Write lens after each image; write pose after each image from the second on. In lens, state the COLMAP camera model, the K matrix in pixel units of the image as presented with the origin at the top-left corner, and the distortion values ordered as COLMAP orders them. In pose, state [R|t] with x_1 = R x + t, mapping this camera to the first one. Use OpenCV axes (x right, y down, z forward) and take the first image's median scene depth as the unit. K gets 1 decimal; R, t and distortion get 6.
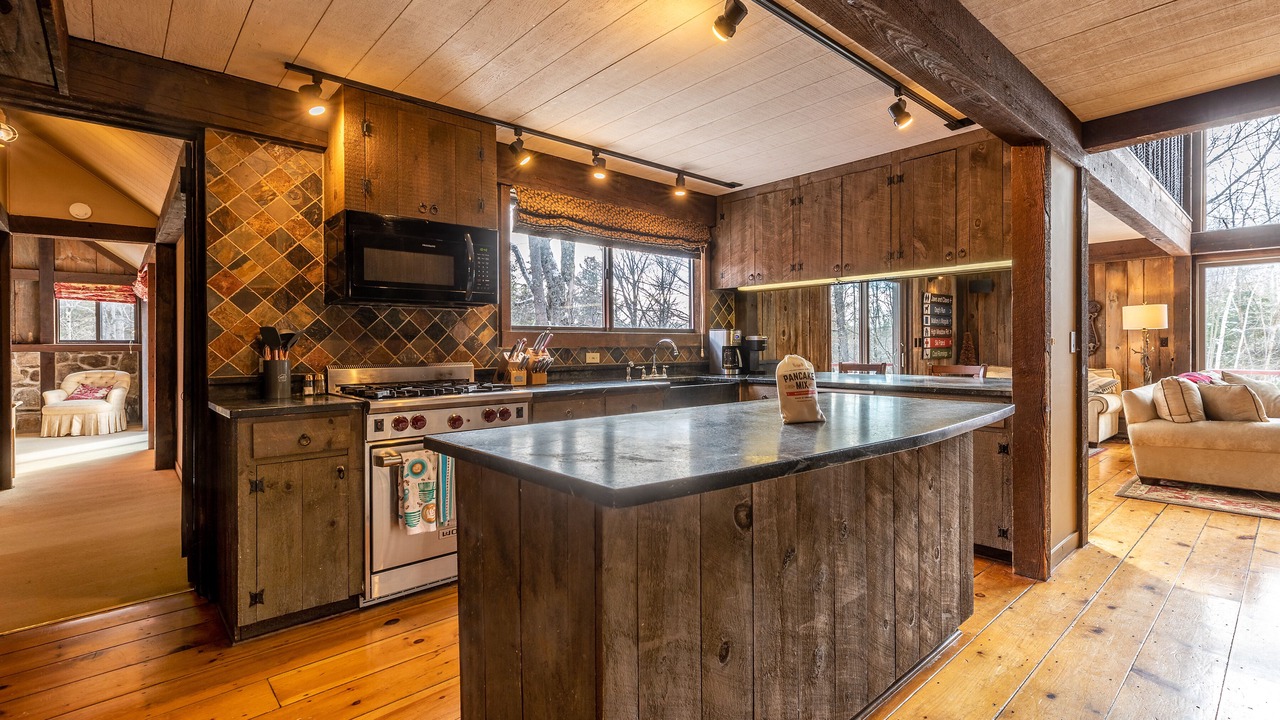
lens RADIAL K [[578.7, 0, 630.1], [0, 578.7, 343.8], [0, 0, 1]] dist [0.007045, 0.000693]
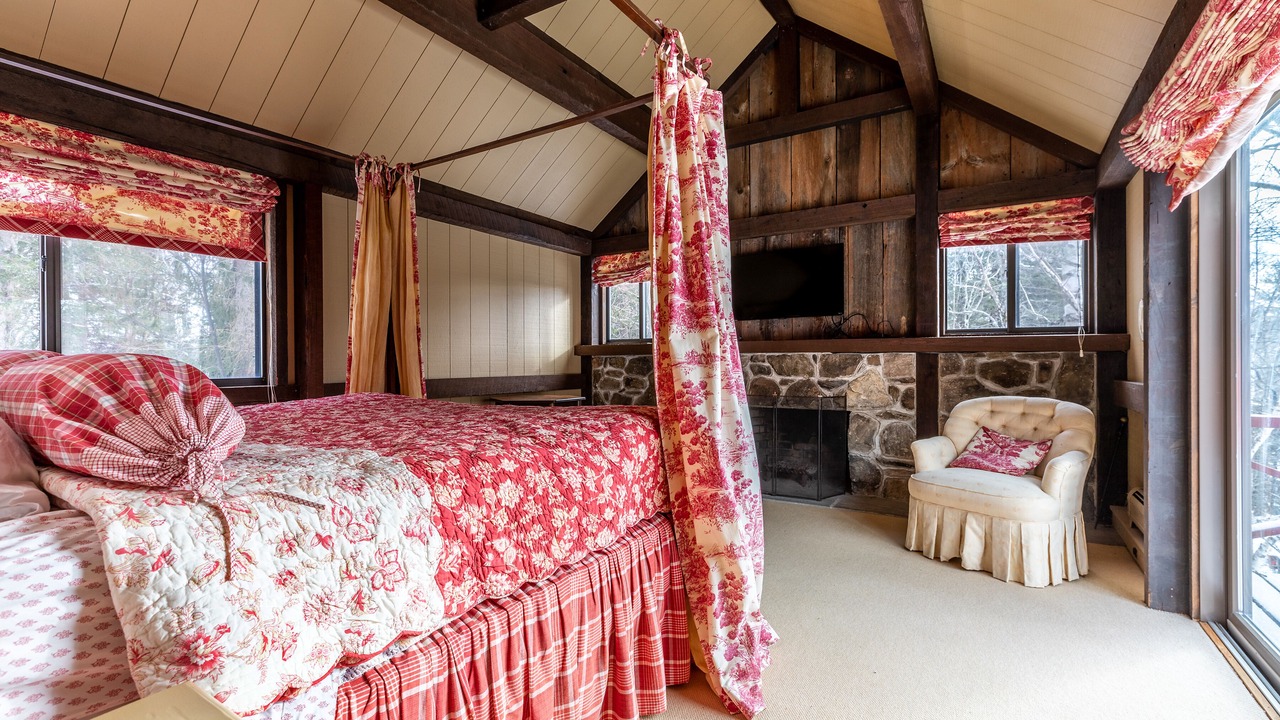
lens RADIAL K [[575.0, 0, 657.1], [0, 575.0, 358.4], [0, 0, 1]] dist [-0.000232, -0.000036]
pose [[0.302187, 0.008263, -0.953213, -0.594144], [0.000422, 0.999961, 0.008802, 0.014424], [0.953249, -0.003062, 0.302172, 0.625840]]
